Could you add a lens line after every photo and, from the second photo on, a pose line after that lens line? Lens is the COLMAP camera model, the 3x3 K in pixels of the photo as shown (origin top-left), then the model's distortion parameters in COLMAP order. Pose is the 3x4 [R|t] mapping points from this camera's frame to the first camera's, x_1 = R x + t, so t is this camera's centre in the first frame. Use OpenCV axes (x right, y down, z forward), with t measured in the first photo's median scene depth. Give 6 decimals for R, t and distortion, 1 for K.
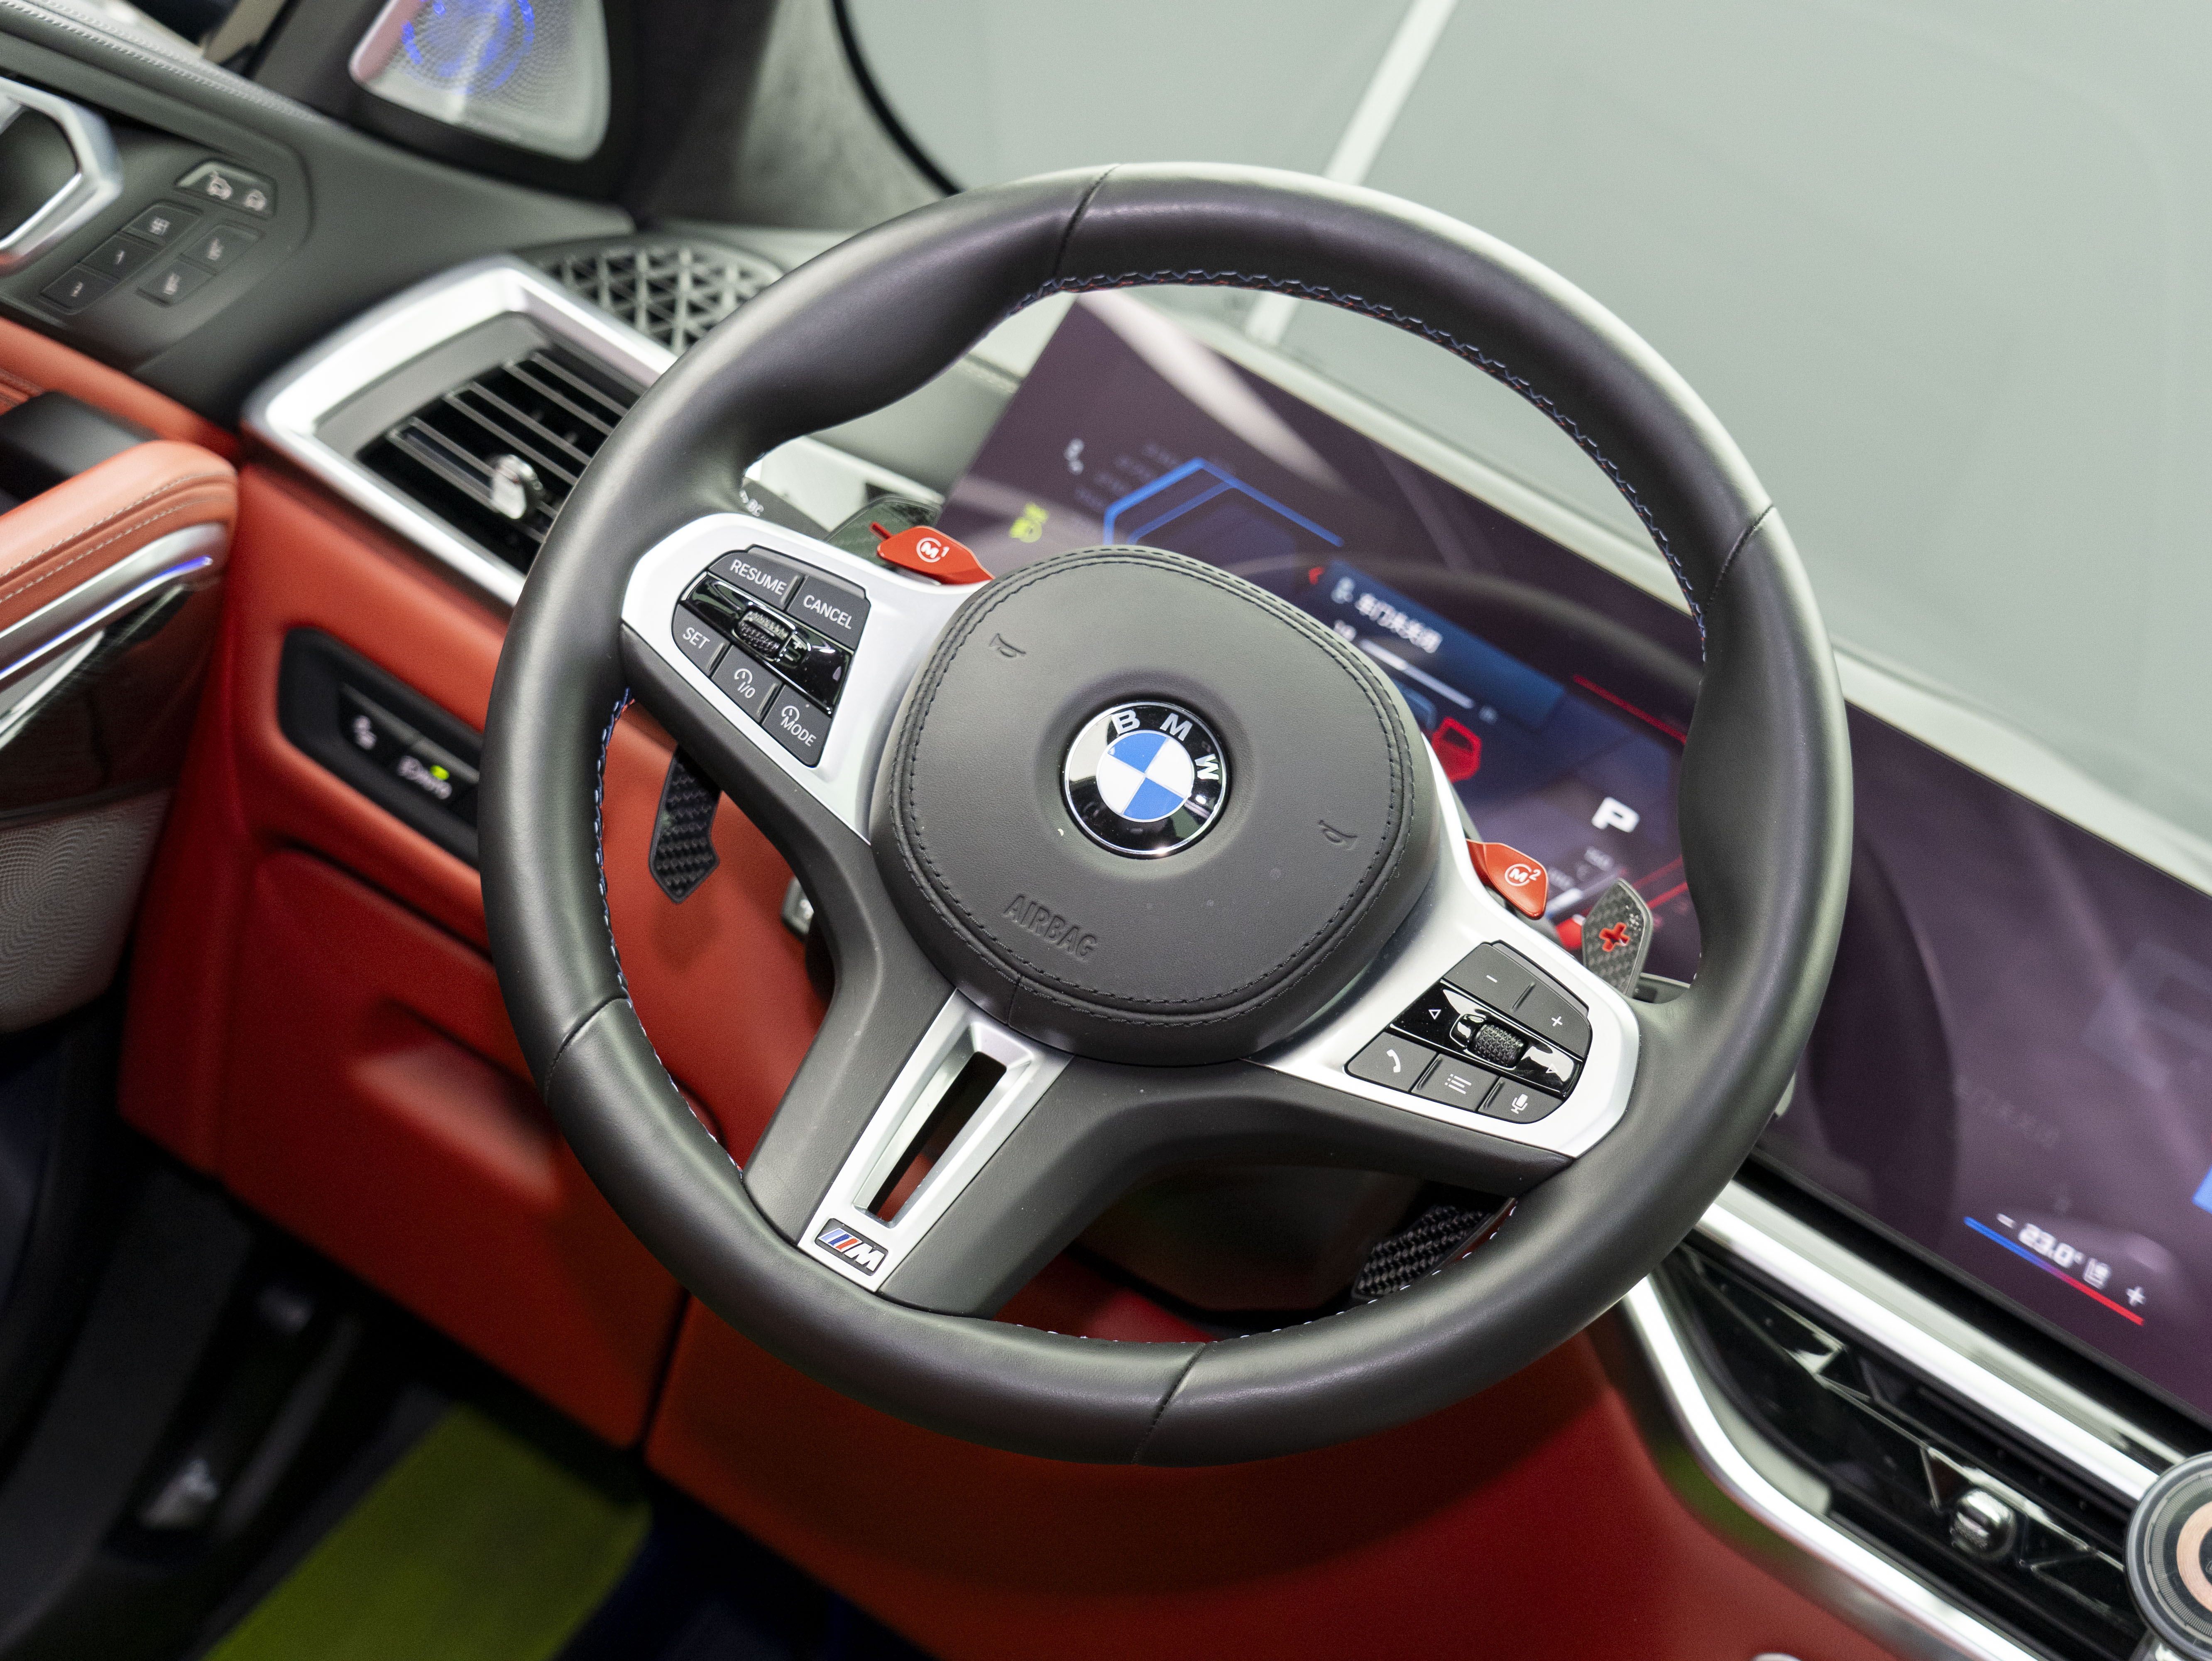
lens RADIAL K [[3819.0, 0, 1106.0], [0, 3819.0, 830.5], [0, 0, 1]] dist [0.054462, -0.013190]
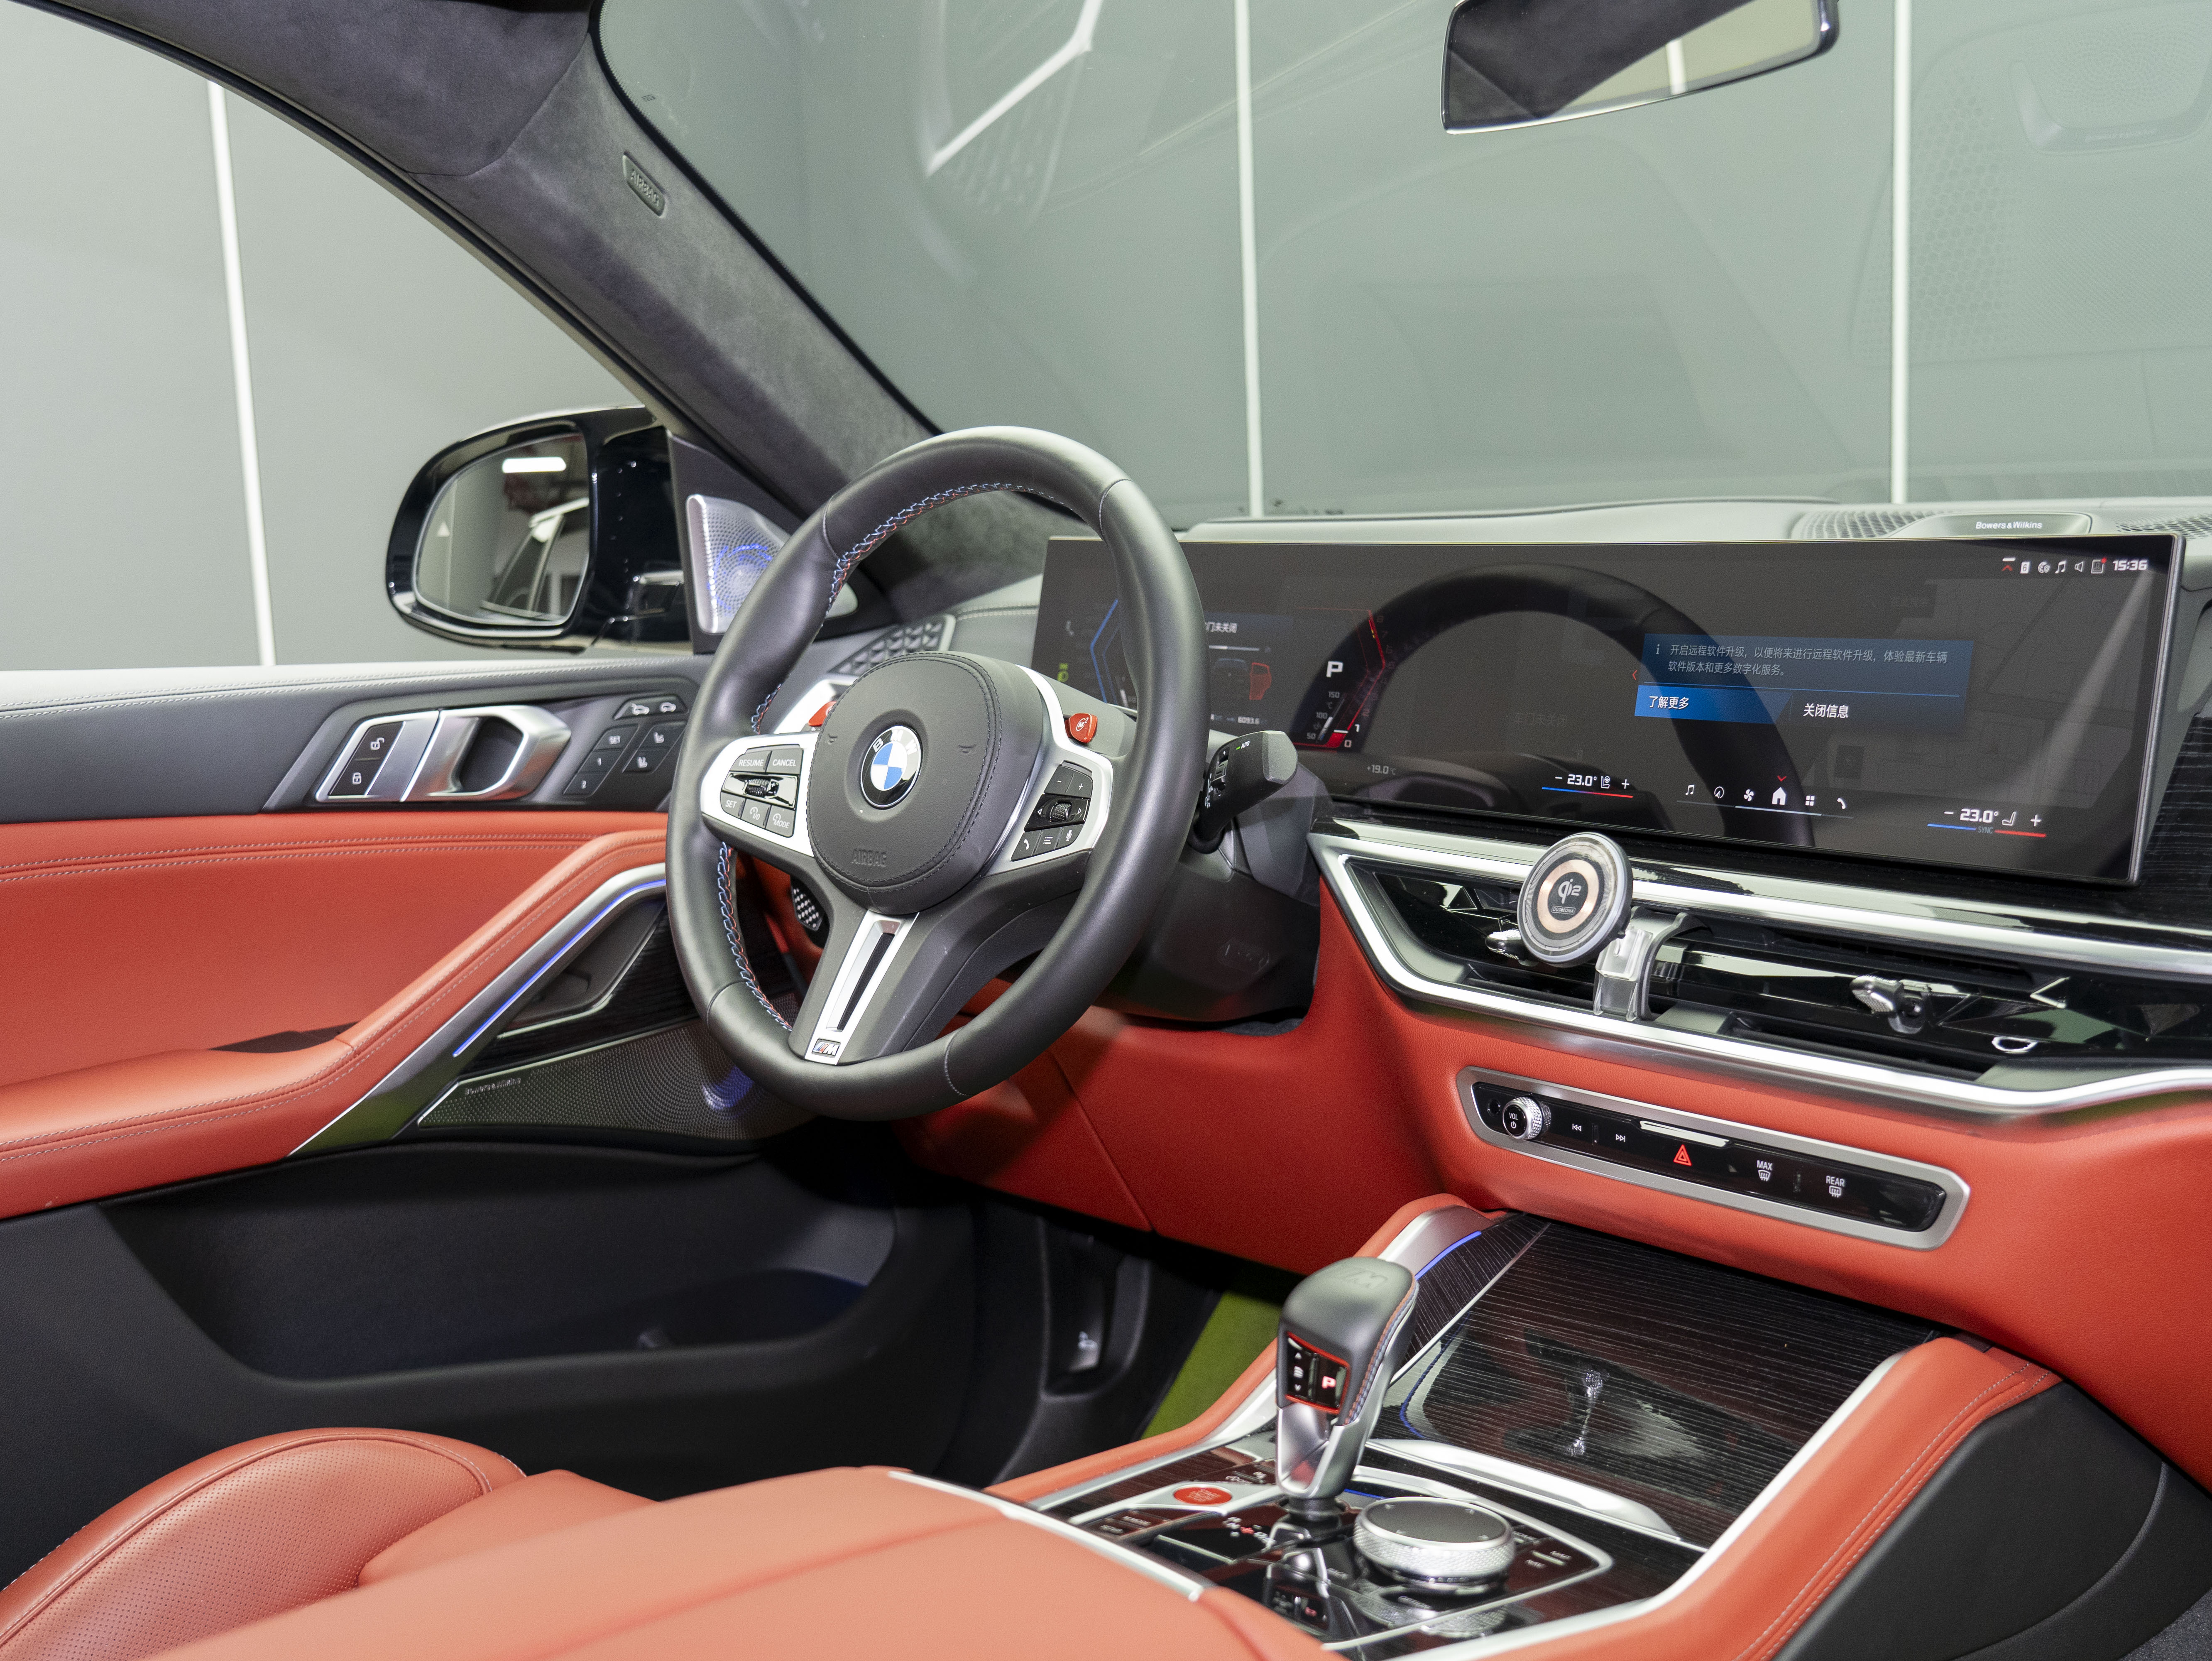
lens RADIAL K [[2476.2, 0, 1106.0], [0, 2476.2, 830.5], [0, 0, 1]] dist [-0.011534, -0.008181]
pose [[0.775496, -0.431236, -0.461132, 0.630986], [0.371663, 0.902238, -0.218710, 0.315698], [0.510366, -0.001776, 0.859955, -0.017955]]
